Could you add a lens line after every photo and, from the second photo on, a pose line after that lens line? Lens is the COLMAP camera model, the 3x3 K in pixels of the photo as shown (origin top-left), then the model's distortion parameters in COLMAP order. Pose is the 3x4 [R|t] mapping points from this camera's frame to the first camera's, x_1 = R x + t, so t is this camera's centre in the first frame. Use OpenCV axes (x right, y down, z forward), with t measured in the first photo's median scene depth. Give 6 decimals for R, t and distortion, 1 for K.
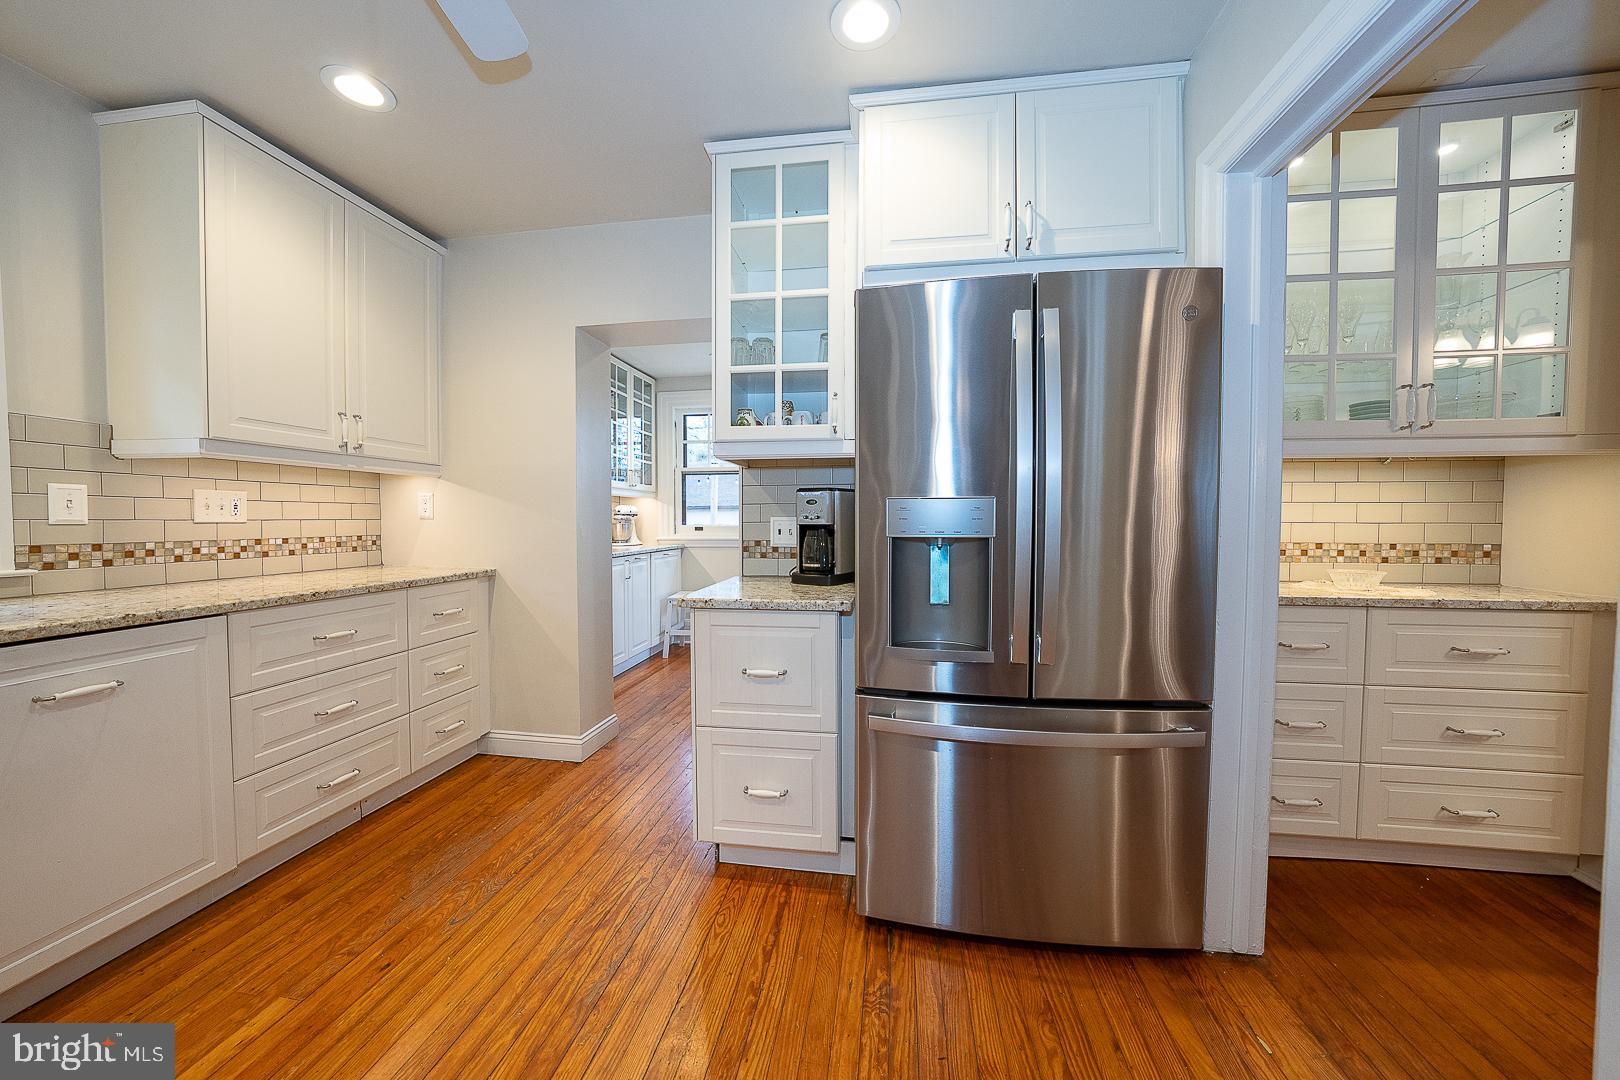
lens RADIAL K [[556.6, 0, 811.0], [0, 556.6, 535.8], [0, 0, 1]] dist [-0.030510, 0.006735]
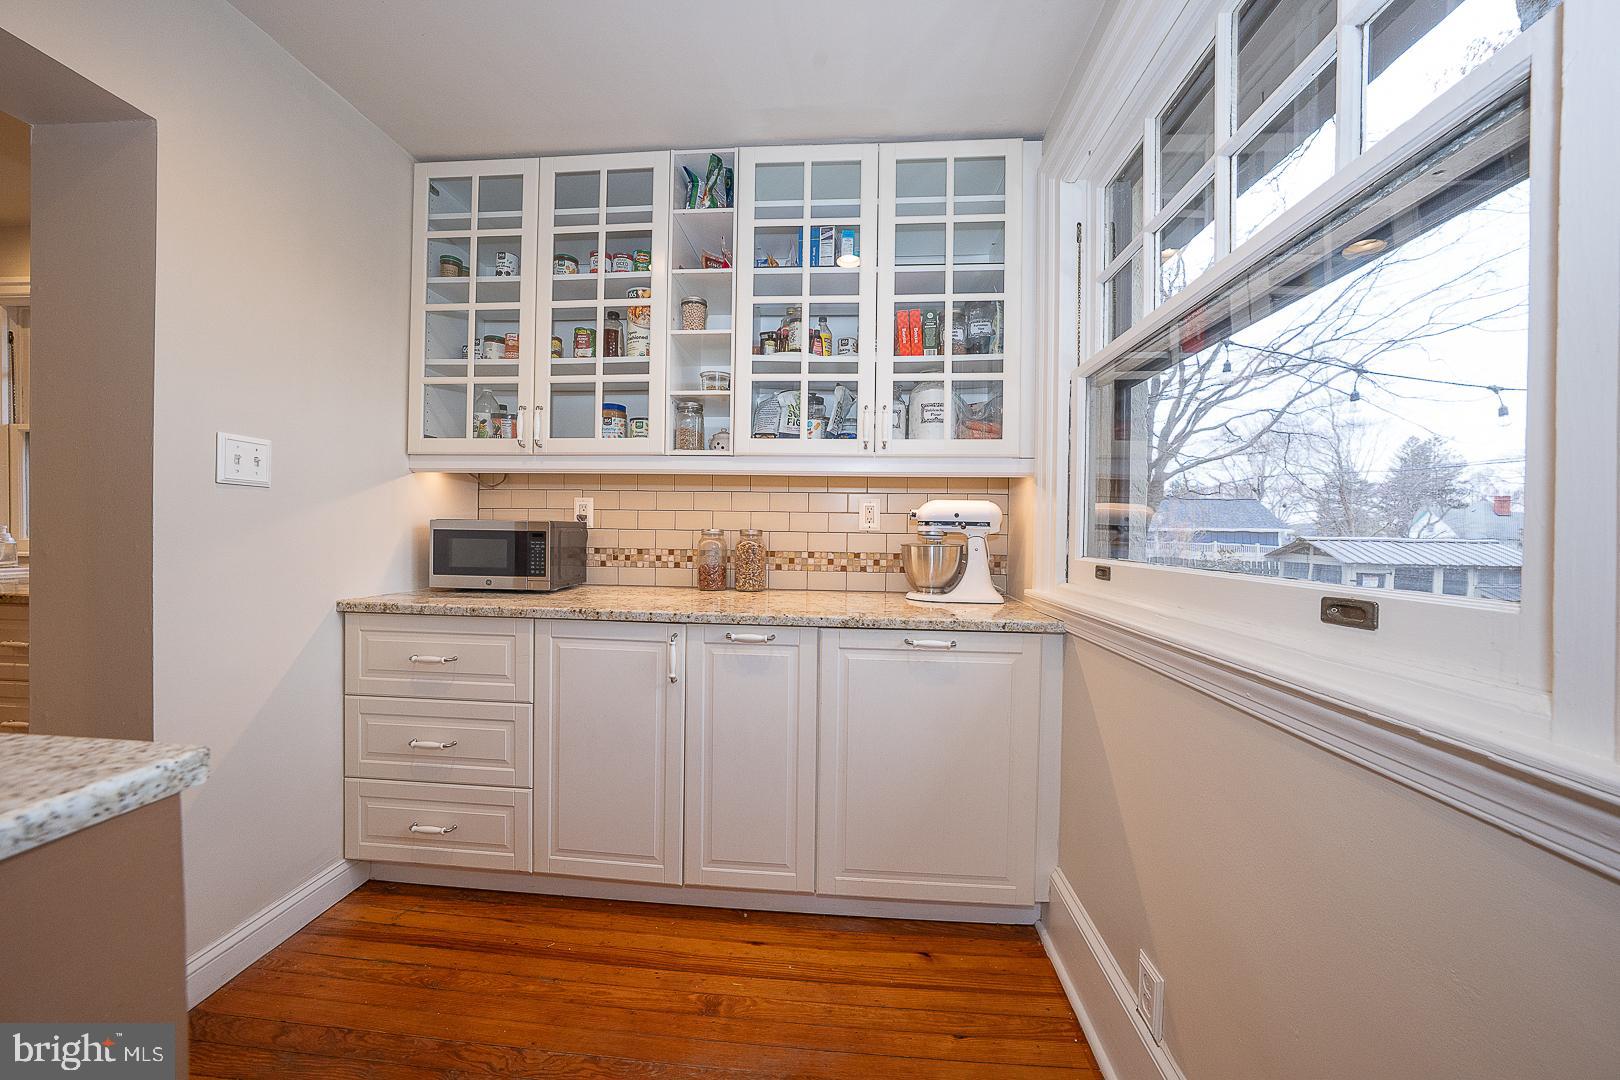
lens RADIAL K [[556.6, 0, 811.0], [0, 556.6, 535.8], [0, 0, 1]] dist [-0.030510, 0.006735]
pose [[0.082590, 0.008851, -0.996544, 0.139812], [-0.046425, 0.998909, 0.005025, -0.066552], [0.995502, 0.045849, 0.082911, 2.194877]]
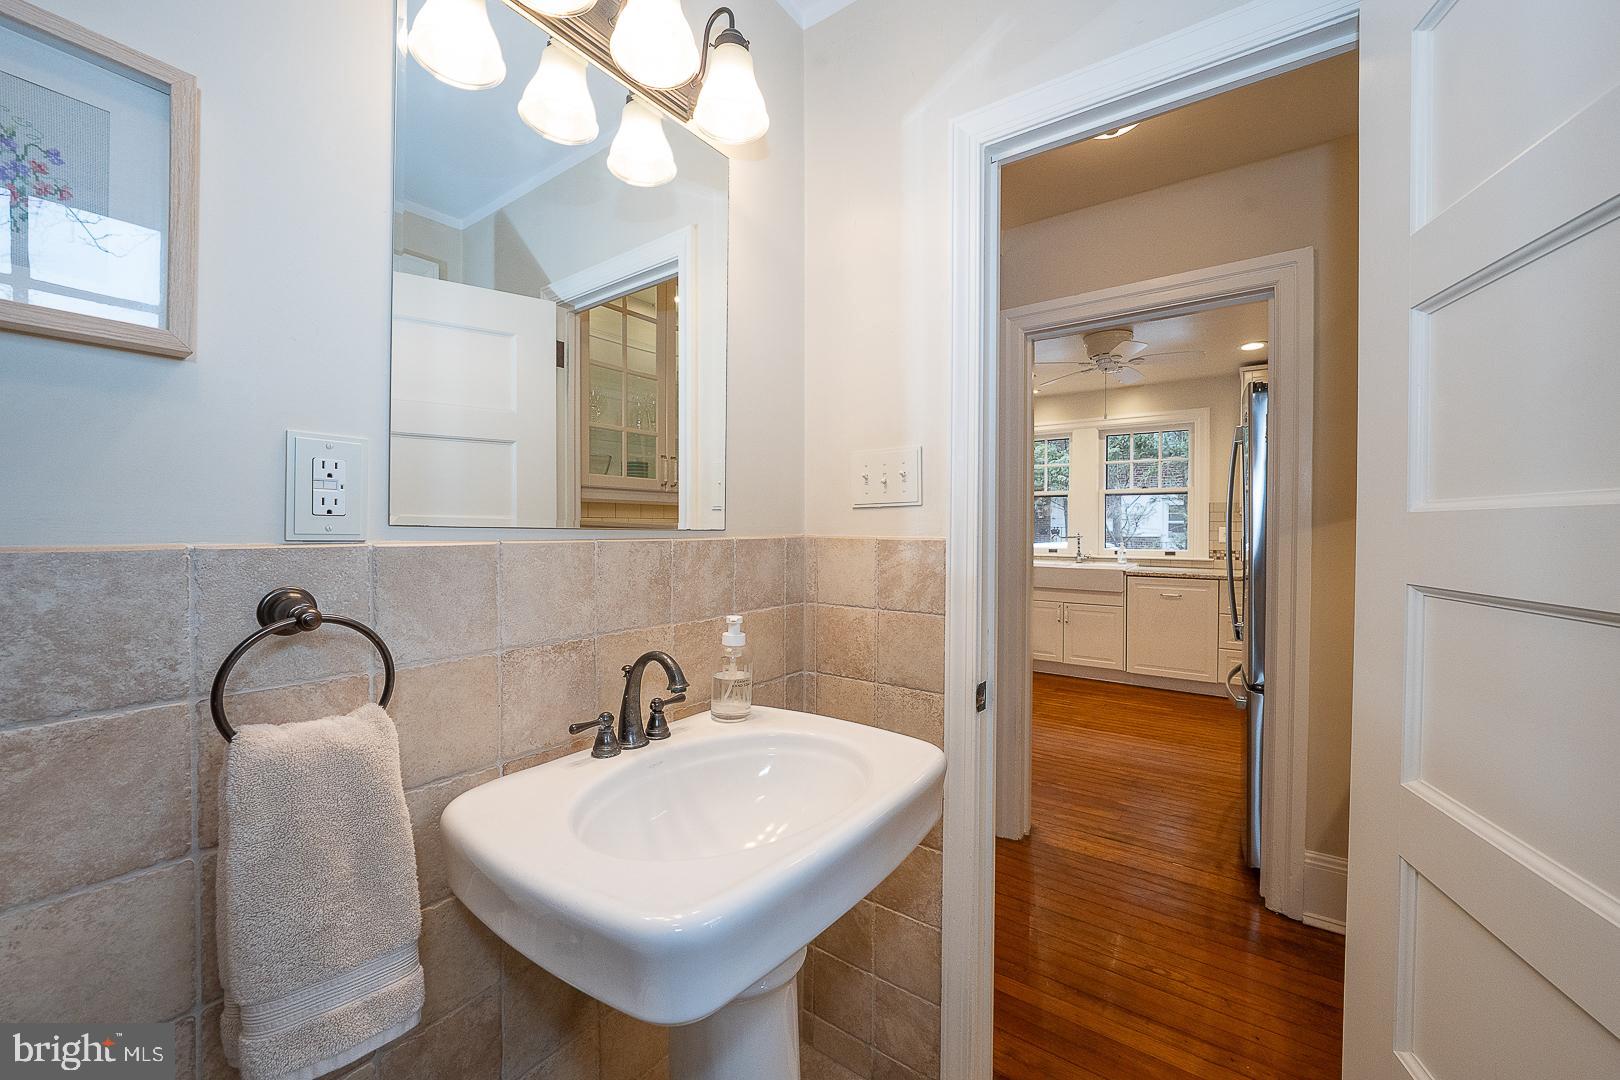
lens RADIAL K [[632.1, 0, 806.6], [0, 632.1, 537.0], [0, 0, 1]] dist [-0.015300, -0.000022]
pose [[-0.456298, 0.012218, -0.889743, 1.934641], [-0.029802, 0.999135, 0.029004, -0.065324], [0.889328, 0.039750, -0.455539, 0.506255]]
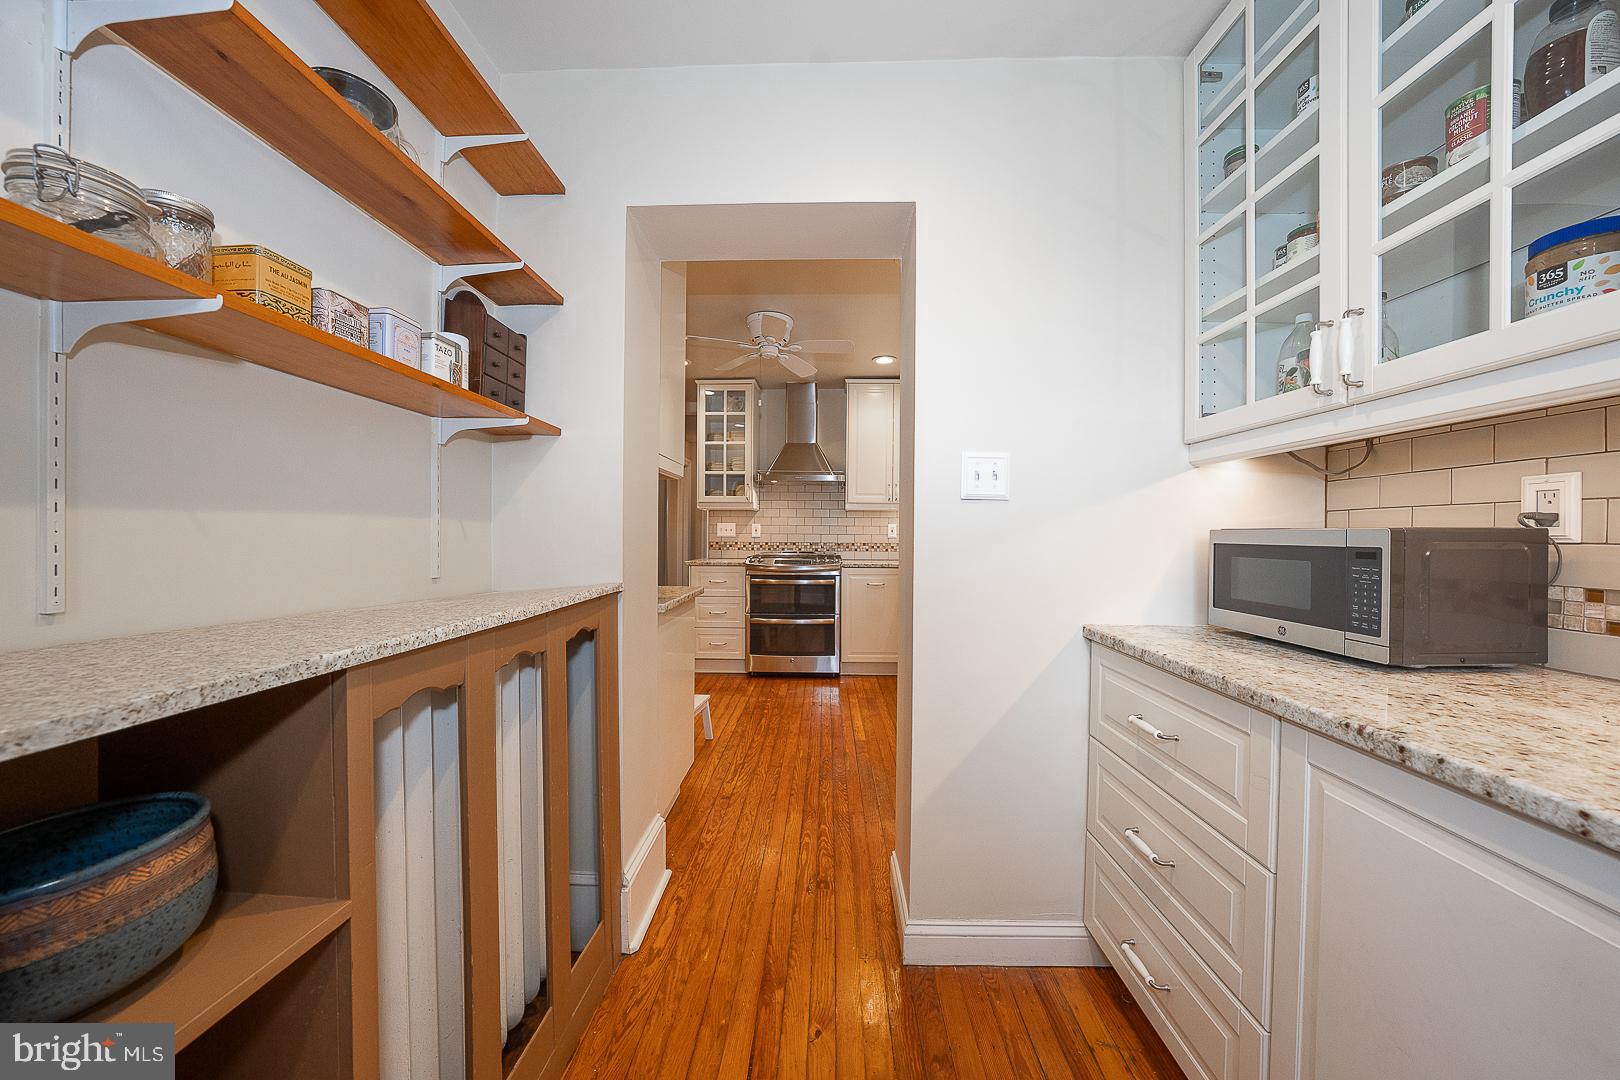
lens RADIAL K [[556.6, 0, 811.0], [0, 556.6, 535.8], [0, 0, 1]] dist [-0.030510, 0.006735]
pose [[-0.992147, -0.008453, -0.124792, -0.302653], [-0.013068, 0.999259, 0.036206, -0.070092], [0.124394, 0.037552, -0.991522, 2.229784]]
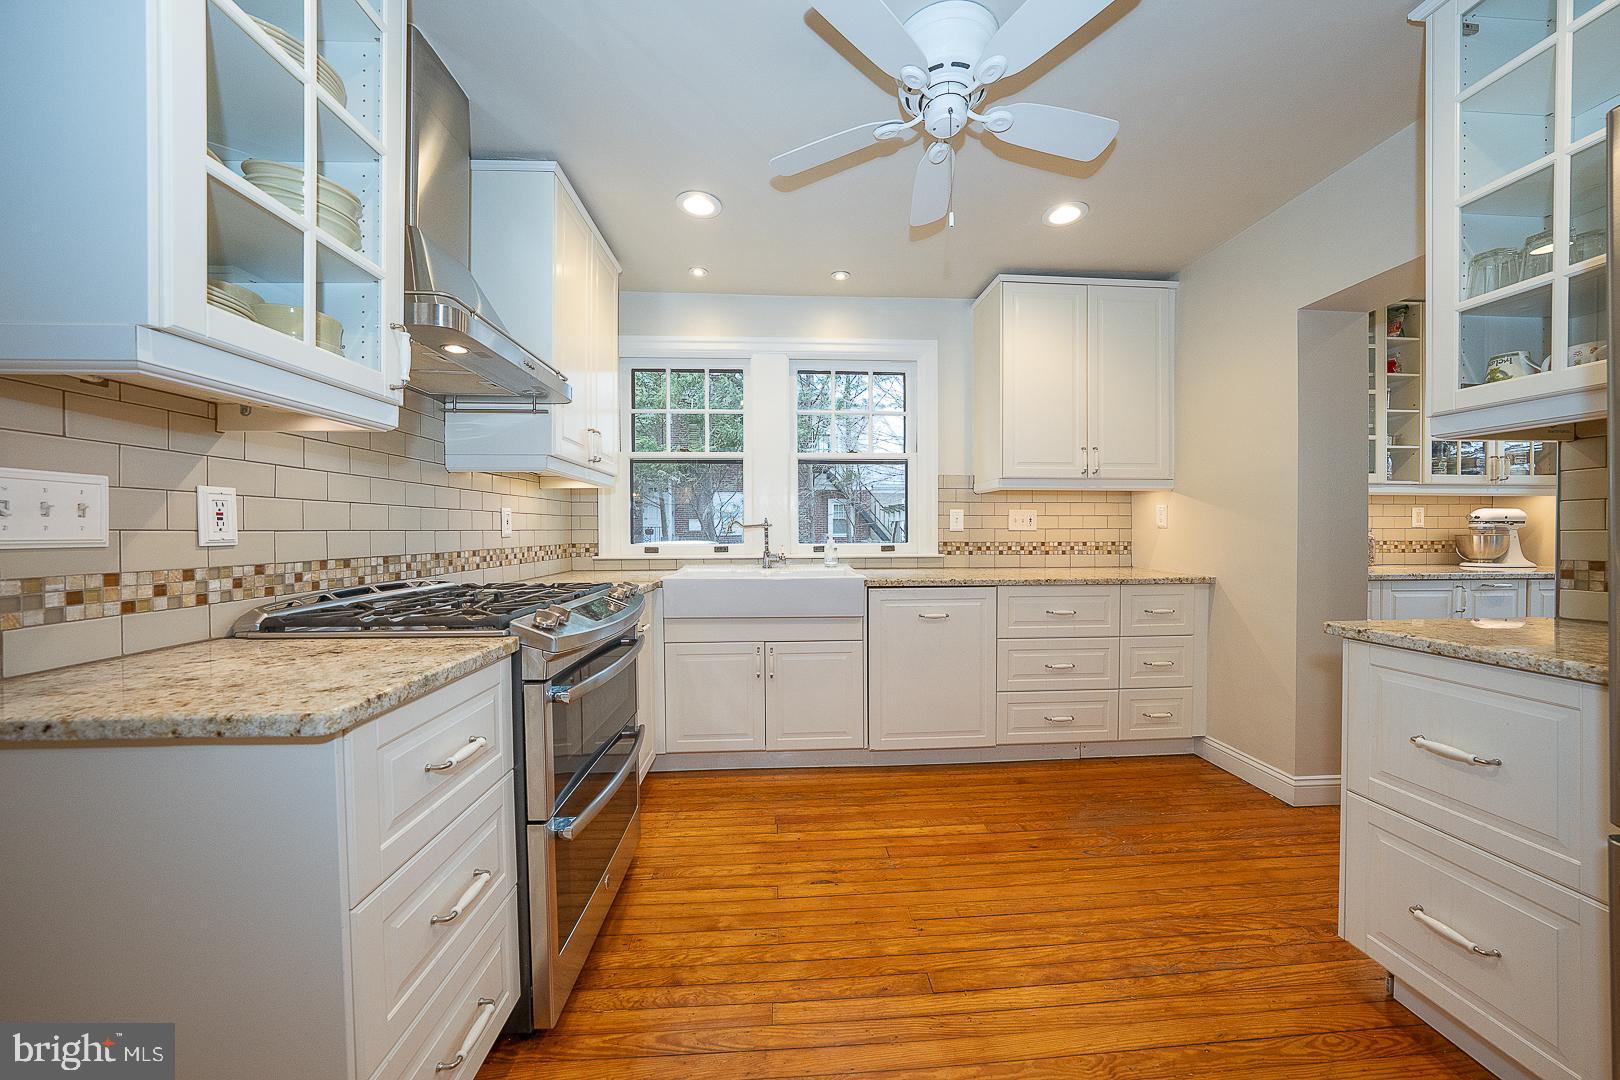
lens RADIAL K [[556.6, 0, 811.0], [0, 556.6, 535.8], [0, 0, 1]] dist [-0.030510, 0.006735]
pose [[0.215134, 0.007432, -0.976556, 0.340398], [-0.028505, 0.999593, 0.001327, 0.005985], [0.976168, 0.027552, 0.215258, 0.080991]]
